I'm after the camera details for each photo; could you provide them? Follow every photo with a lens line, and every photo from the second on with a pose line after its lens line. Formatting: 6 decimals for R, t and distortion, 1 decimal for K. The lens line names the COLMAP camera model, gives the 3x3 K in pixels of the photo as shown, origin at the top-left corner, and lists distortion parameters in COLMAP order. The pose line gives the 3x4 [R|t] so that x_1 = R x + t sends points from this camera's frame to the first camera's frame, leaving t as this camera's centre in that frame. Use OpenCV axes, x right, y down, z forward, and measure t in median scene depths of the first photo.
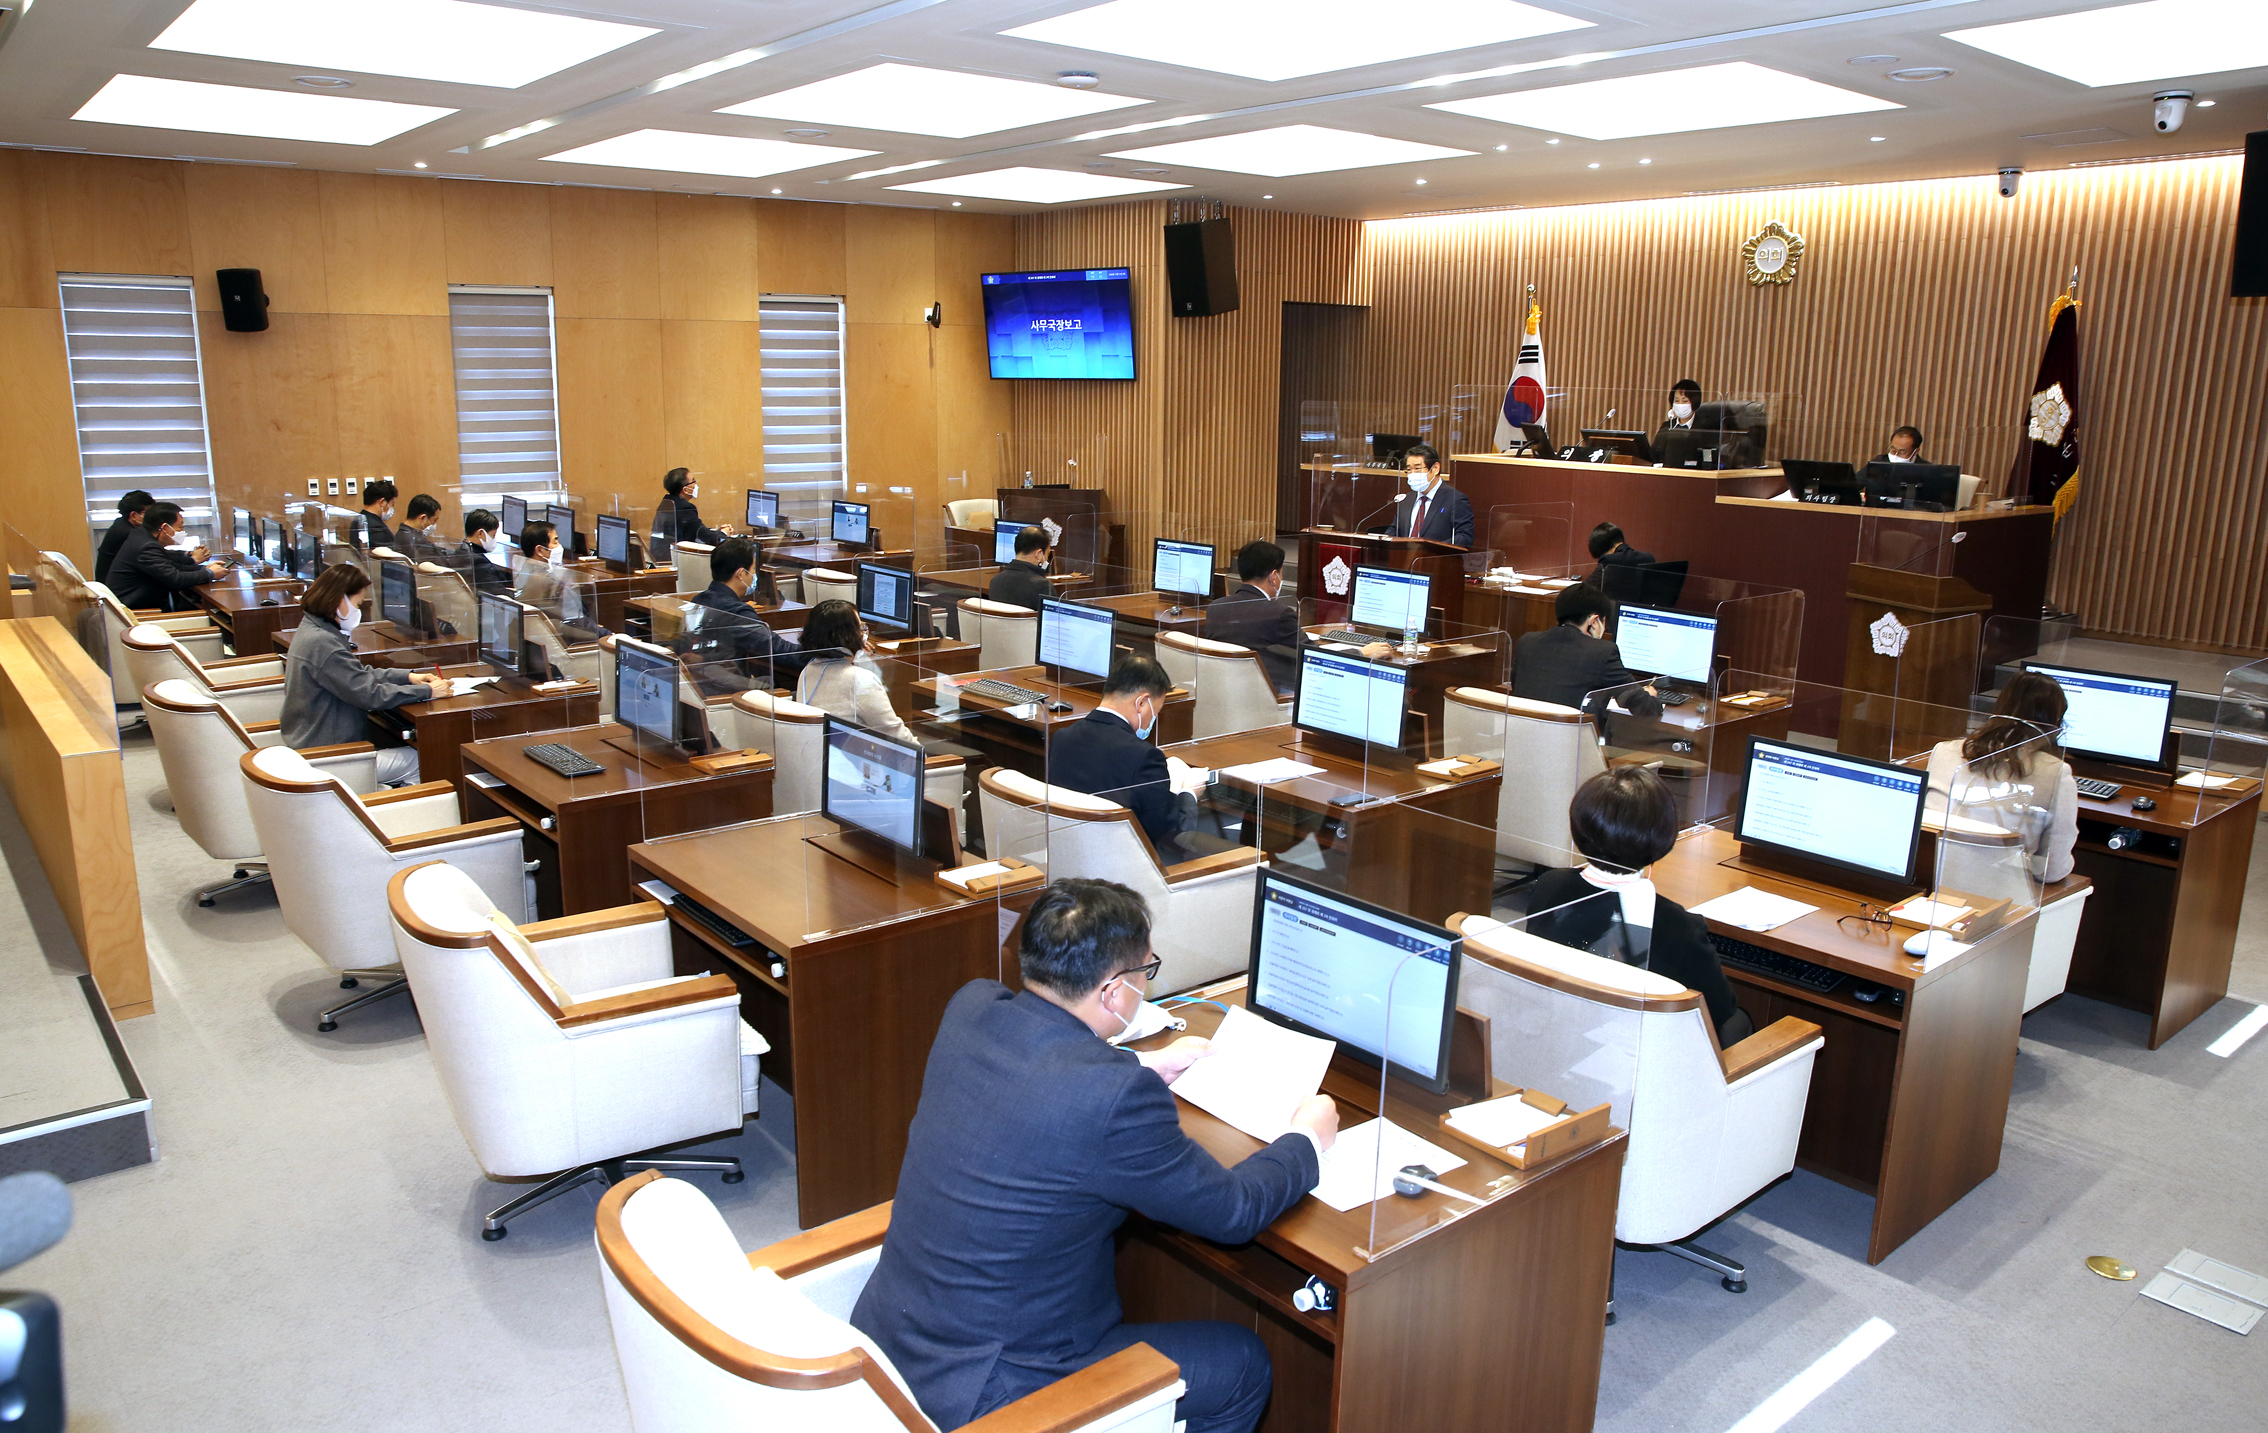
lens RADIAL K [[1593.8, 0, 1133.7], [0, 1593.8, 713.7], [0, 0, 1]] dist [-0.018901, 0.001367]
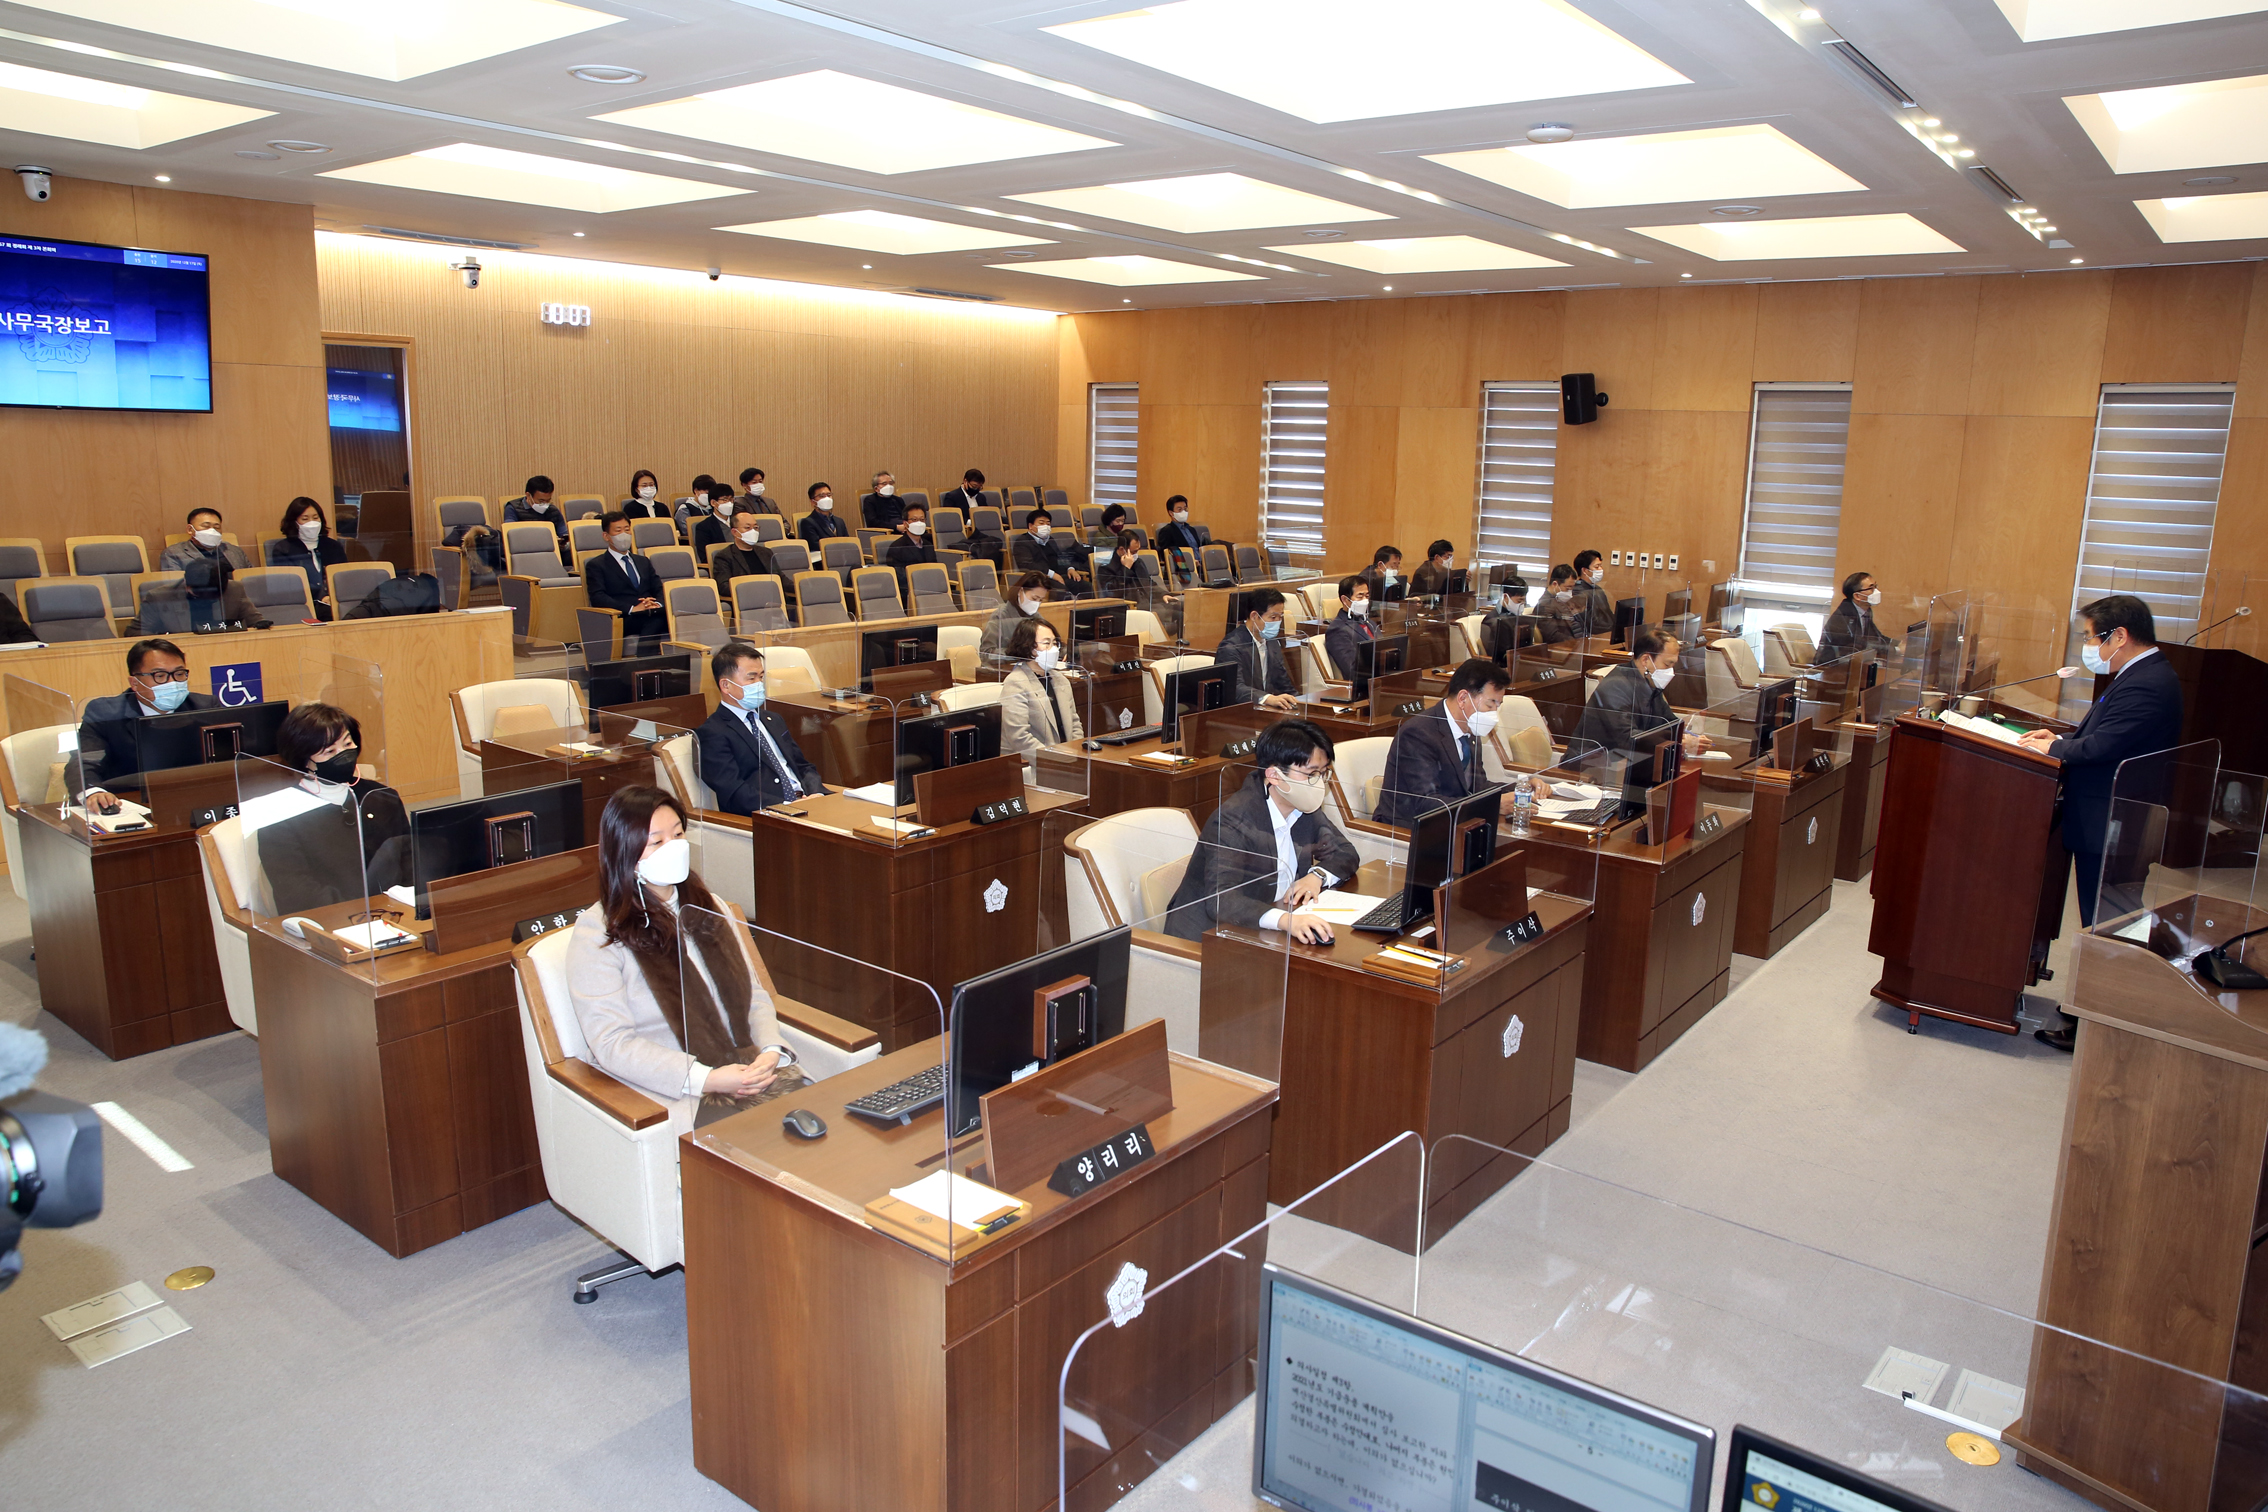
lens RADIAL K [[1536.6, 0, 1134.9], [0, 1536.6, 749.2], [0, 0, 1]] dist [-0.006724, -0.000771]
pose [[0.215543, 0.196302, -0.956560, 0.386365], [-0.237857, 0.960635, 0.143541, -0.063173], [0.947083, 0.196585, 0.253750, 0.298888]]
